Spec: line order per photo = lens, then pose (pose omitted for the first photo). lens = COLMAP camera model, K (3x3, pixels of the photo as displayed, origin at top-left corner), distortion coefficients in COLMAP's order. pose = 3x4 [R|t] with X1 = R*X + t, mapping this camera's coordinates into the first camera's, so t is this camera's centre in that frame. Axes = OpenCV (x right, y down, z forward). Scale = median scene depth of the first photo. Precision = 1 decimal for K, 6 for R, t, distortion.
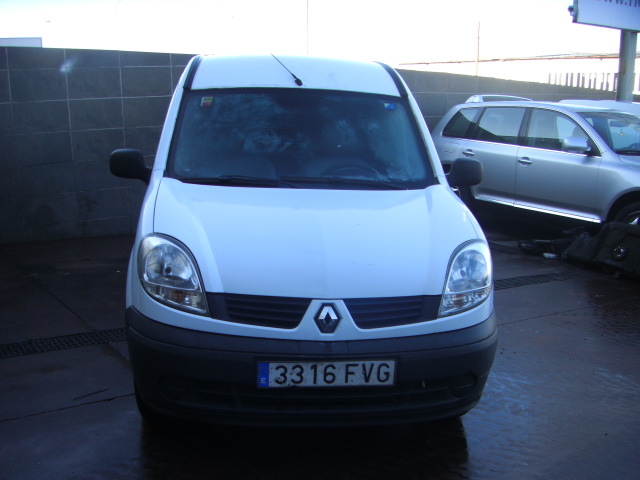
lens RADIAL K [[713.4, 0, 296.6], [0, 713.4, 338.8], [0, 0, 1]] dist [-0.150542, 0.045077]
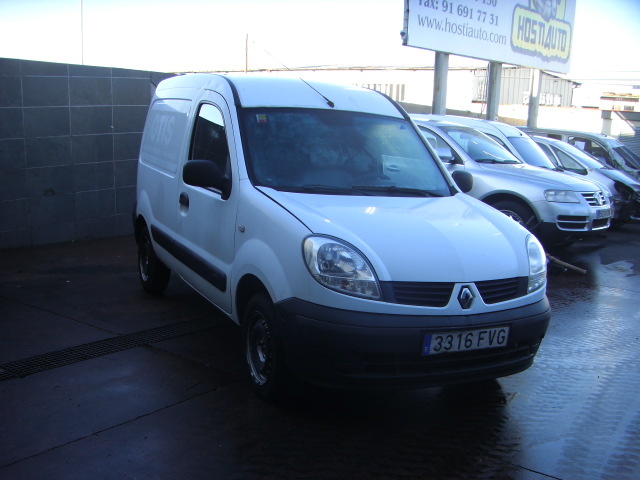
lens RADIAL K [[713.4, 0, 296.6], [0, 713.4, 338.8], [0, 0, 1]] dist [-0.150542, 0.045077]
pose [[0.943170, -0.074178, 0.323926, -0.654726], [0.077423, 0.996994, 0.002875, 0.018615], [-0.323166, 0.022368, 0.946078, -0.105104]]
